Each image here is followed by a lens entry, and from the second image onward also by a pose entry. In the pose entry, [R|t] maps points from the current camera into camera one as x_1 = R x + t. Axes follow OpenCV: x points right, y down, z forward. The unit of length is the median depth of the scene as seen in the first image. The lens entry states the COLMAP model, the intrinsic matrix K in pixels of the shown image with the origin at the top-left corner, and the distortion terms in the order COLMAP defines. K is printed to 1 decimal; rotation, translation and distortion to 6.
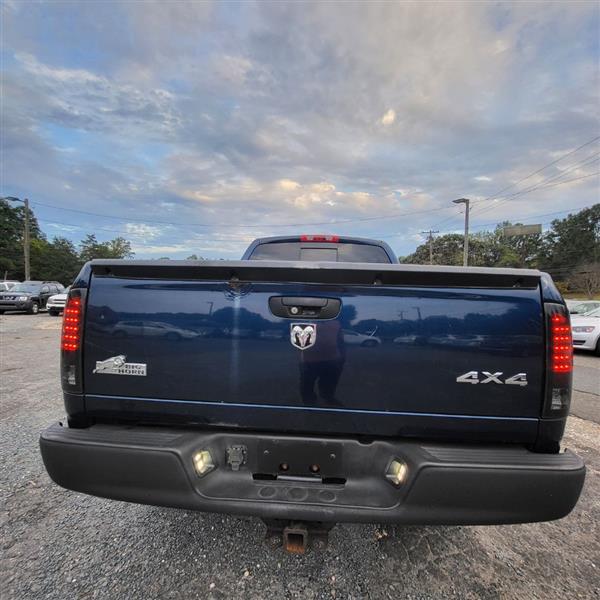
lens RADIAL K [[314.4, 0, 305.8], [0, 314.4, 300.0], [0, 0, 1]] dist [-0.002809, -0.001482]
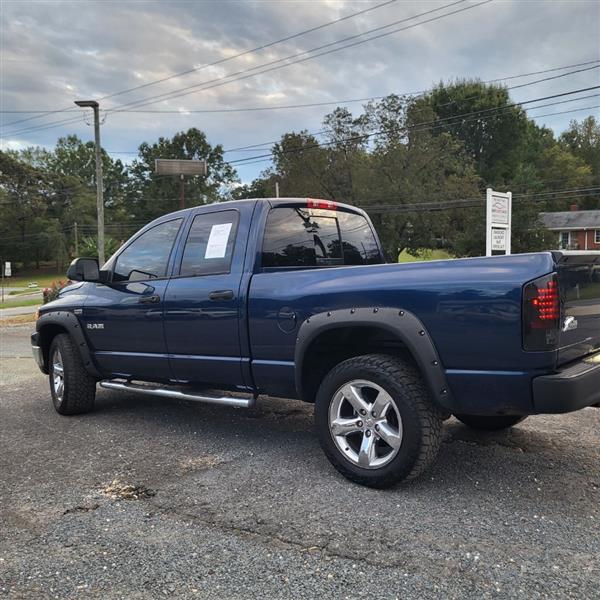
lens RADIAL K [[617.5, 0, 294.6], [0, 617.5, 307.4], [0, 0, 1]] dist [0.026006, 0.000000]
pose [[0.596060, -0.091702, 0.797686, -2.826677], [0.054111, 0.995786, 0.074042, -0.116434], [-0.801114, -0.000971, 0.598511, 0.227032]]
